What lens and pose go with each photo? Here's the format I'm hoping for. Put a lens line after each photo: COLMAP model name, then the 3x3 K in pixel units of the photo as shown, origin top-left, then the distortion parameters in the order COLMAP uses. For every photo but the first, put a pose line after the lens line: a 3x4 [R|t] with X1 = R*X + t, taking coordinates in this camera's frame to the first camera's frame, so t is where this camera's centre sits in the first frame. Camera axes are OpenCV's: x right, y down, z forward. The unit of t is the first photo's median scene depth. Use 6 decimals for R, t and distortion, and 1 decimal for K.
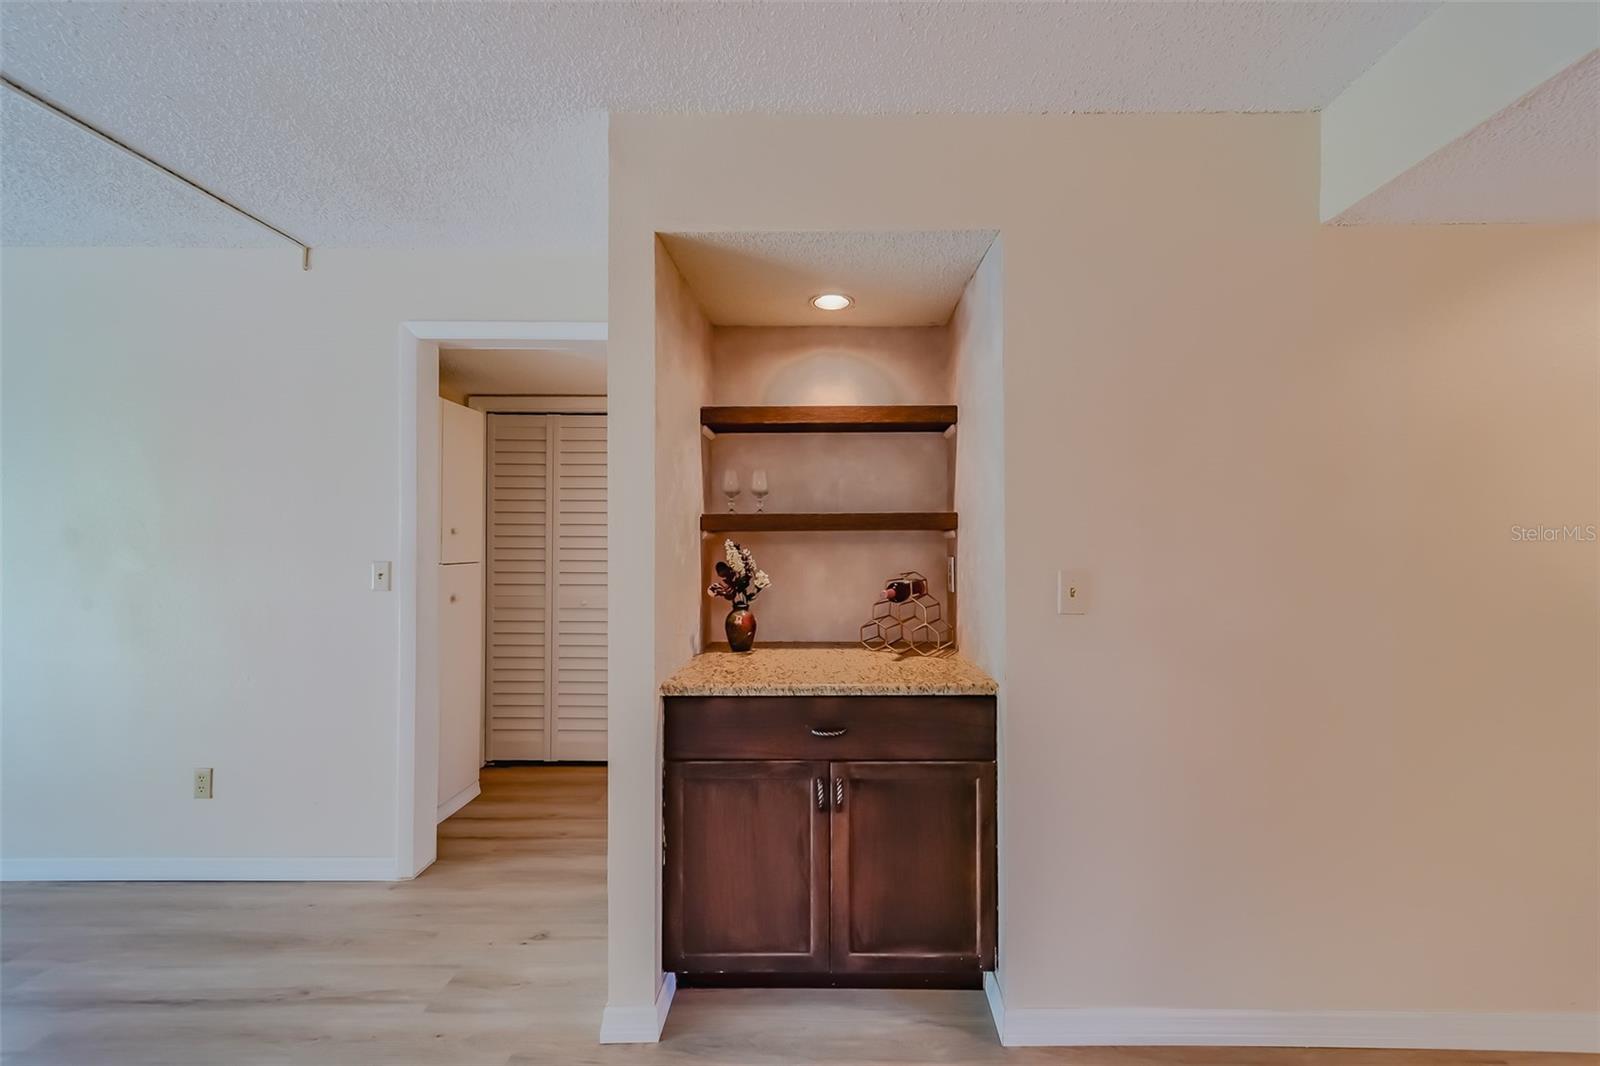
lens RADIAL K [[603.3, 0, 800.0], [0, 603.3, 533.0], [0, 0, 1]] dist [0.013513, -0.000065]
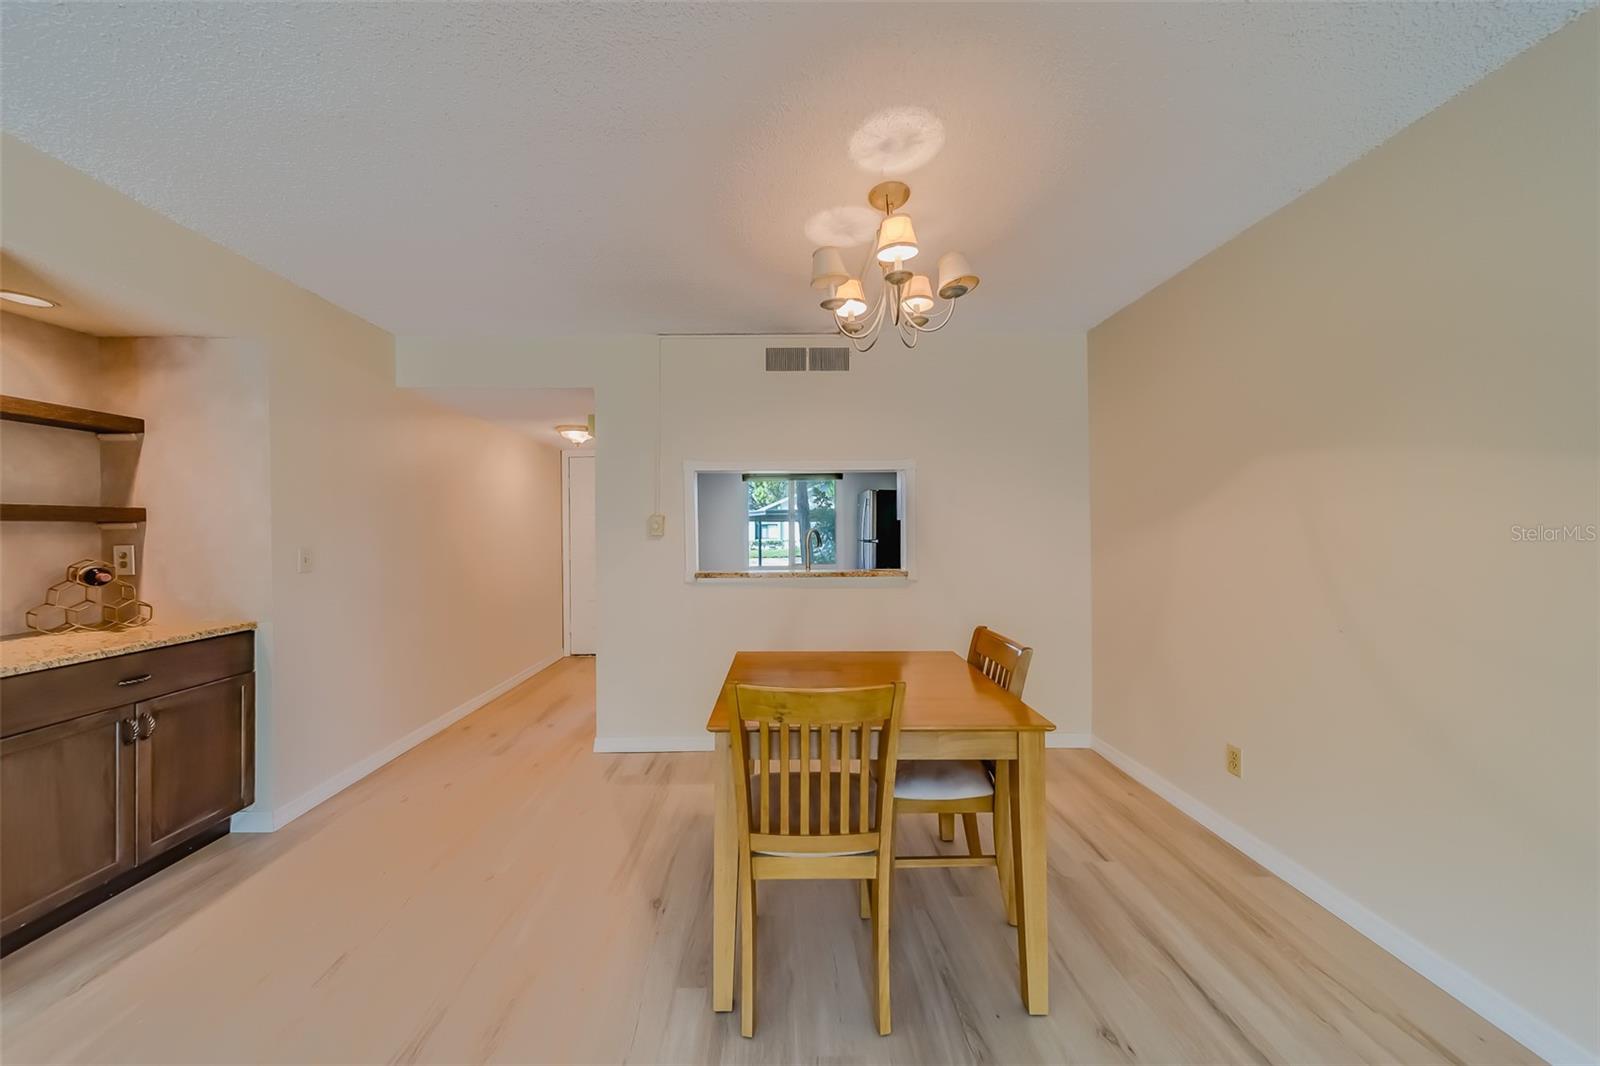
lens RADIAL K [[573.1, 0, 800.0], [0, 573.1, 533.0], [0, 0, 1]] dist [0.007173, -0.000315]
pose [[-0.036009, -0.004206, 0.999343, -1.216017], [-0.006308, 0.999972, 0.003981, 0.004753], [-0.999332, -0.006160, -0.036035, -0.353670]]
